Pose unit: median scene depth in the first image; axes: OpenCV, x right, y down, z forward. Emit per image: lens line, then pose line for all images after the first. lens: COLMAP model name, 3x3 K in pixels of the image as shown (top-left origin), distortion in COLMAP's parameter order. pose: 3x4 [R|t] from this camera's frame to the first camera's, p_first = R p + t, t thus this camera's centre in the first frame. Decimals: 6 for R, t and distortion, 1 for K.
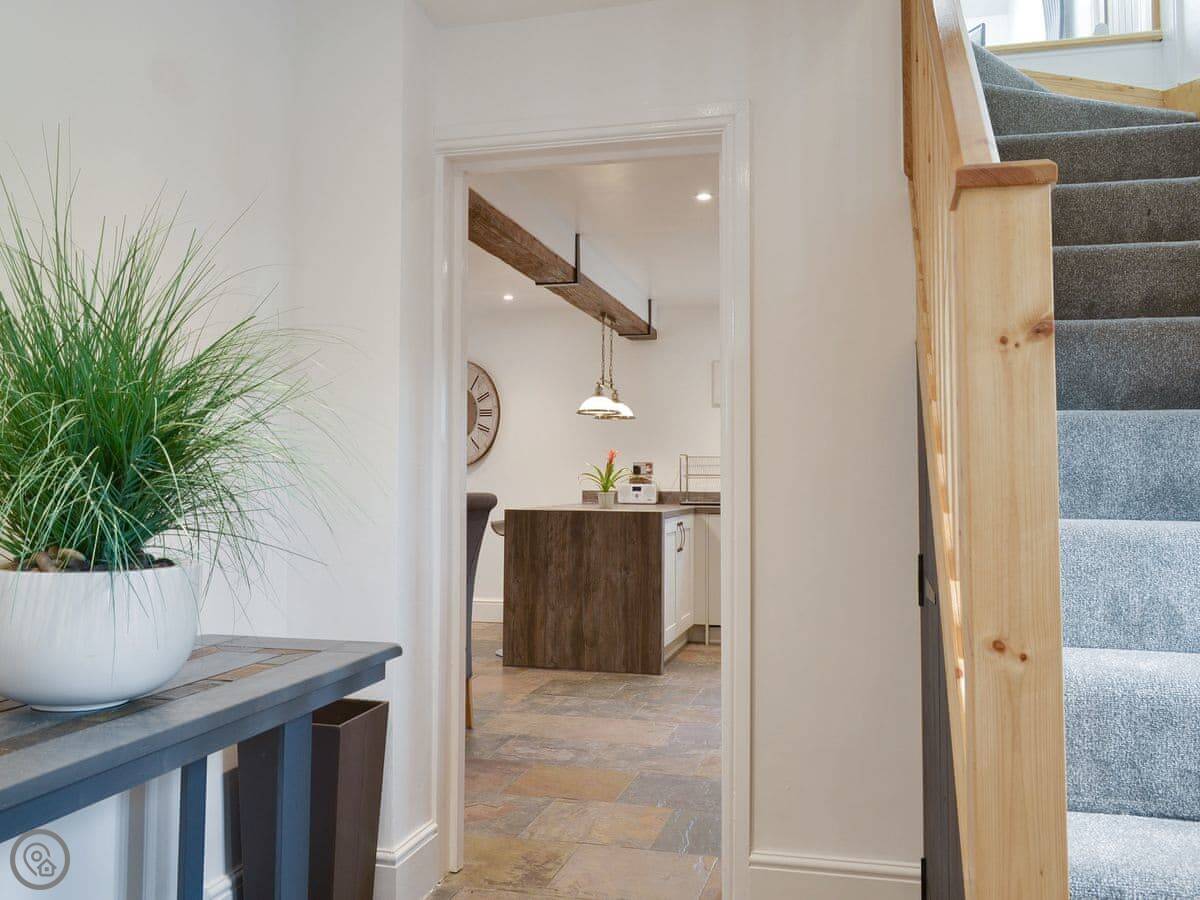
lens RADIAL K [[1104.6, 0, 573.1], [0, 1104.6, 464.1], [0, 0, 1]] dist [-0.057873, 0.002972]
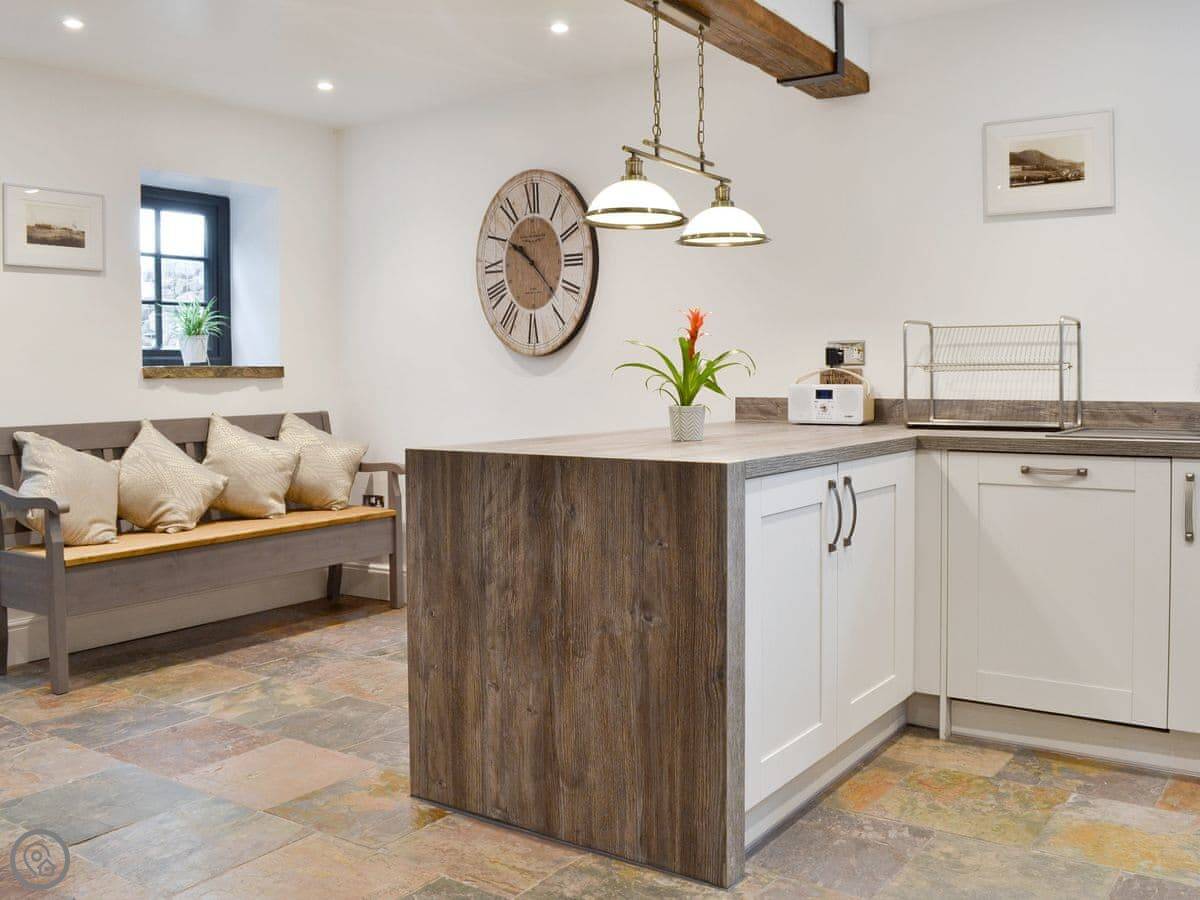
lens RADIAL K [[1130.1, 0, 600.5], [0, 1130.1, 438.6], [0, 0, 1]] dist [-0.064018, 0.001736]
pose [[0.948817, 0.005819, -0.315773, 0.154822], [0.015856, 0.997692, 0.066027, 0.008943], [0.315429, -0.067655, 0.946535, 0.609496]]
